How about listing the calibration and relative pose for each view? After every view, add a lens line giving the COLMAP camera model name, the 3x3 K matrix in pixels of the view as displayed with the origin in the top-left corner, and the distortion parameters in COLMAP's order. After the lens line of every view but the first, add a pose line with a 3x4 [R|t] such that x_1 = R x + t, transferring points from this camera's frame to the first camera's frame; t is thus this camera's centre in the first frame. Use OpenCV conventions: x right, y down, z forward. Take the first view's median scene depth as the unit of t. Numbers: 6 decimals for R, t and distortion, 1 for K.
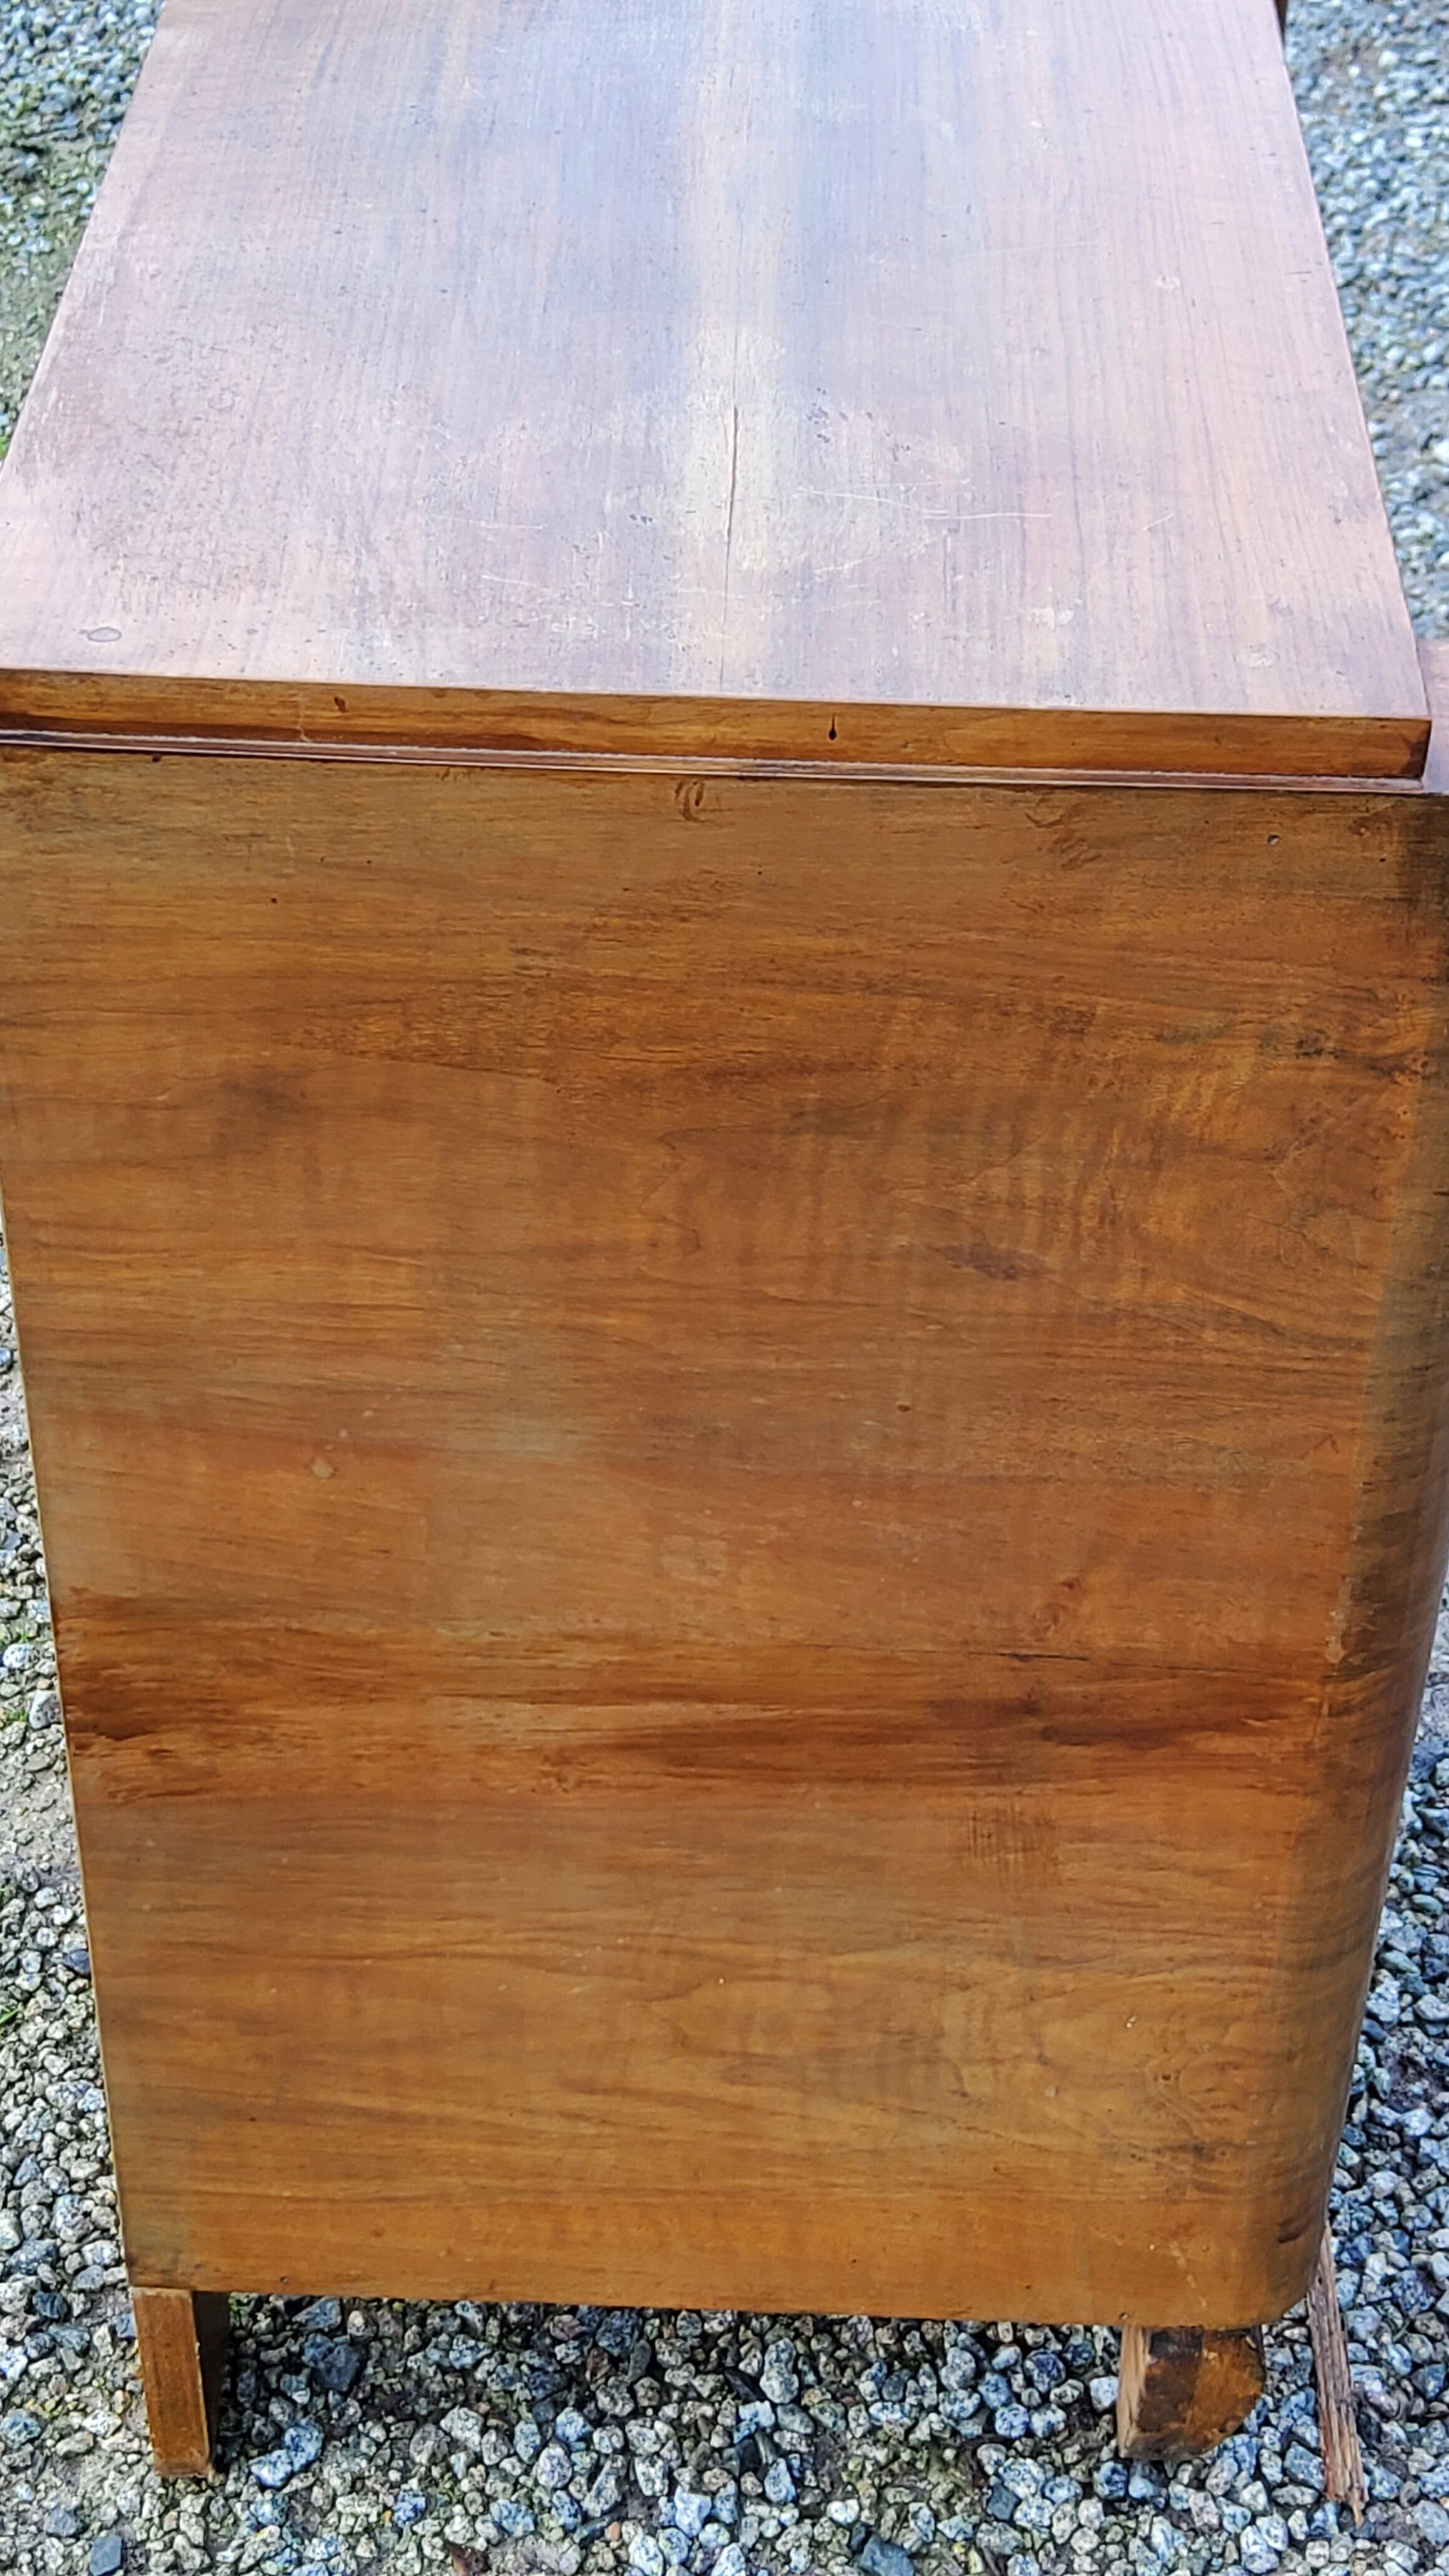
lens RADIAL K [[3868.9, 0, 771.4], [0, 3868.9, 1288.9], [0, 0, 1]] dist [0.107587, 0.000000]
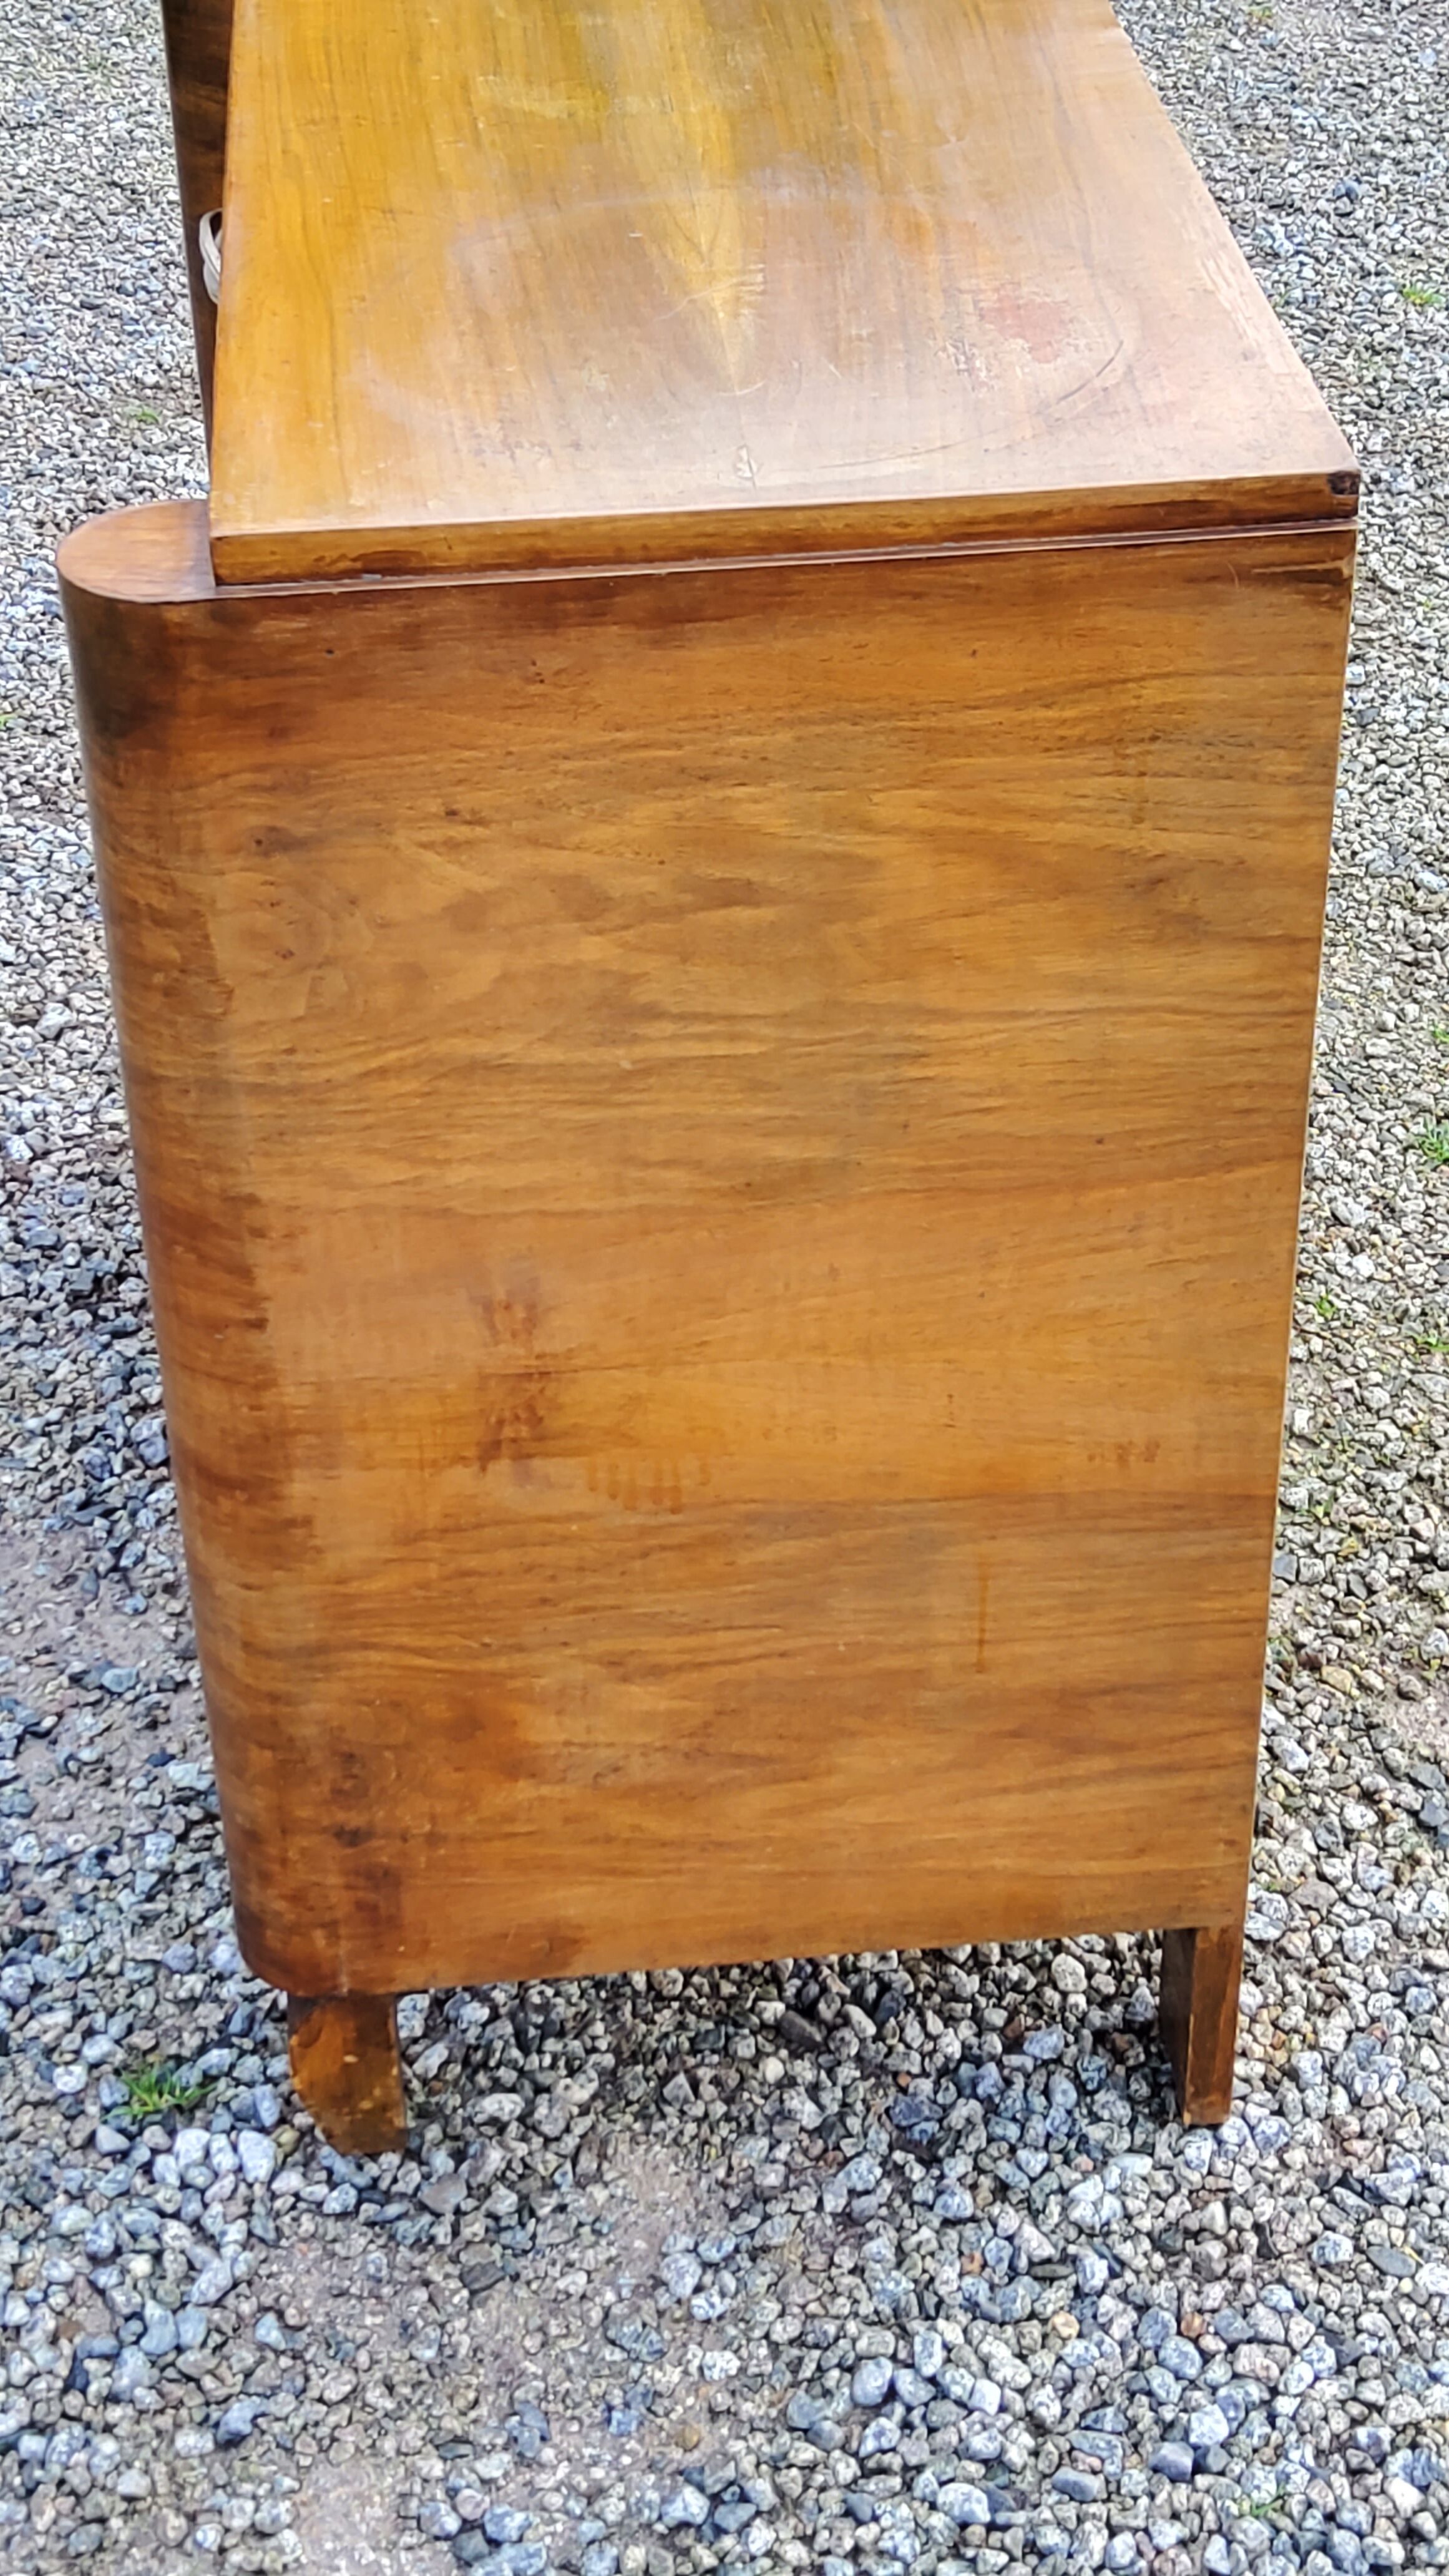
lens RADIAL K [[3868.9, 0, 739.4], [0, 3868.9, 1267.3], [0, 0, 1]] dist [0.107587, 0.000000]
pose [[-0.994335, 0.046105, -0.095770, 0.115970], [-0.079511, 0.275303, 0.958064, -1.527849], [0.070538, 0.960251, -0.270078, 1.844808]]
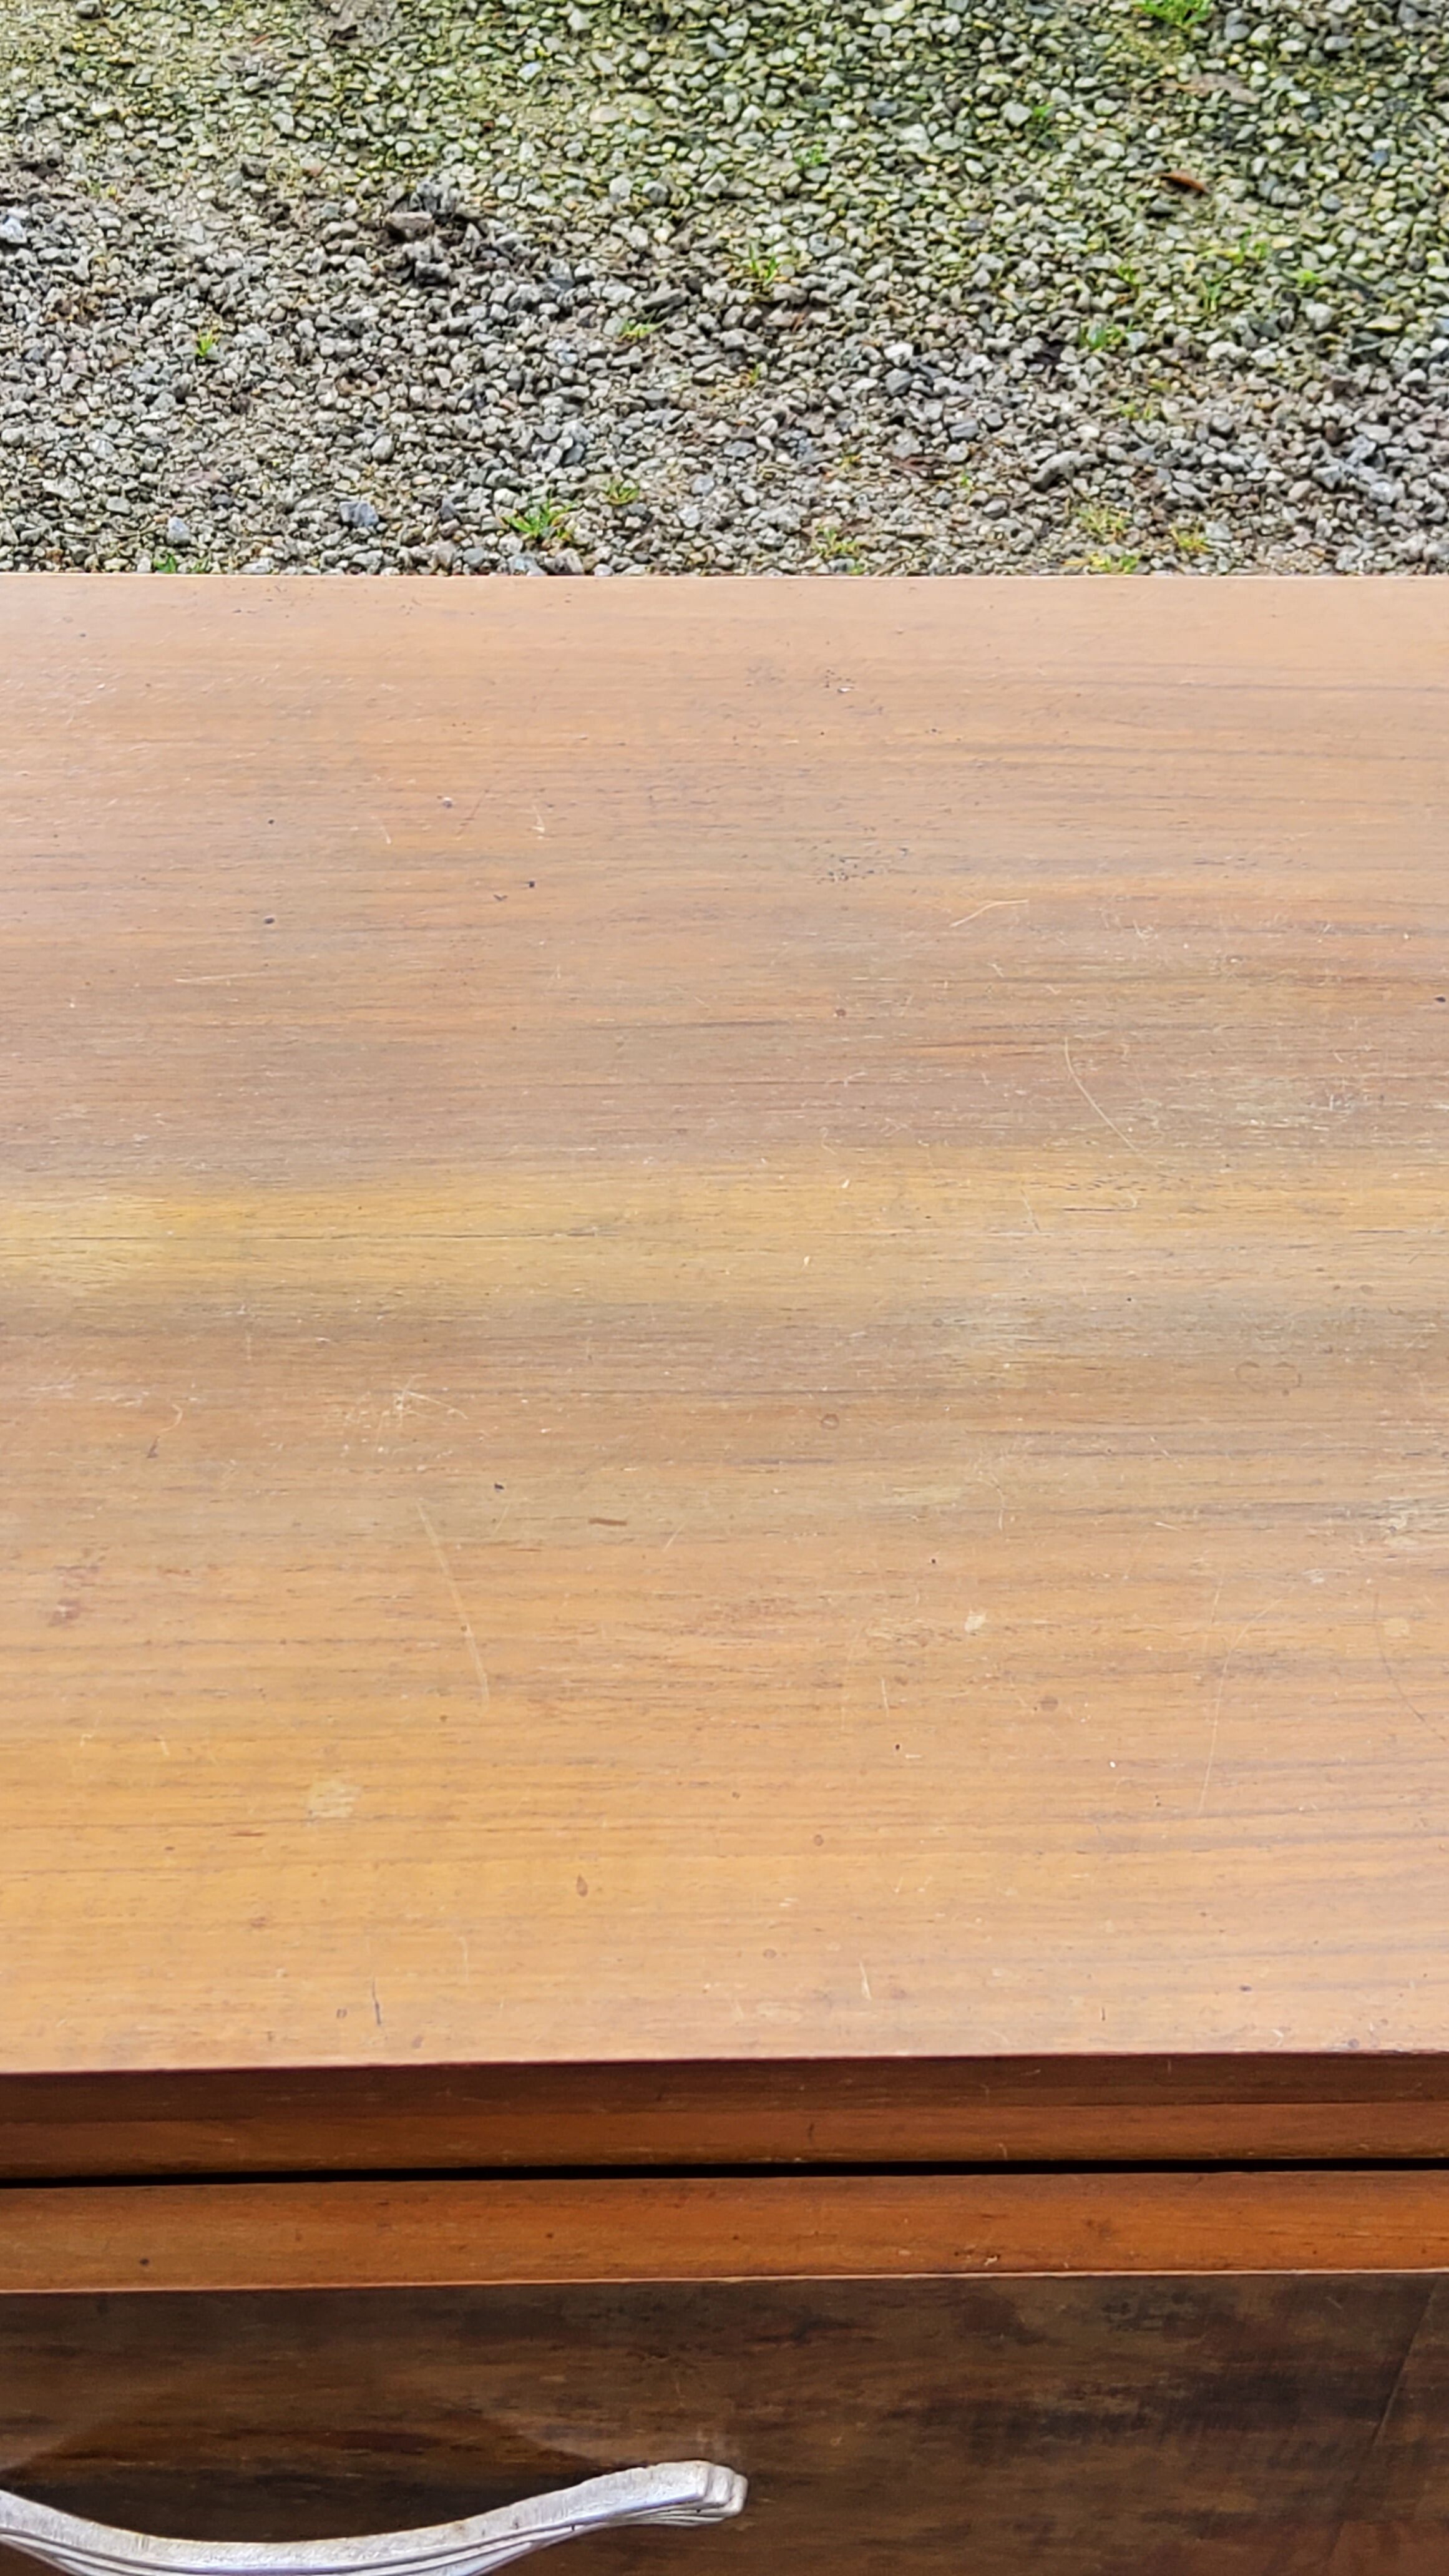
lens RADIAL K [[3868.9, 0, 723.4], [0, 3868.9, 1282.7], [0, 0, 1]] dist [0.107587, 0.000000]
pose [[0.035573, 0.746581, -0.664343, 0.412101], [-0.643943, 0.525489, 0.556057, -0.630409], [0.764246, 0.408019, 0.499449, 0.700849]]
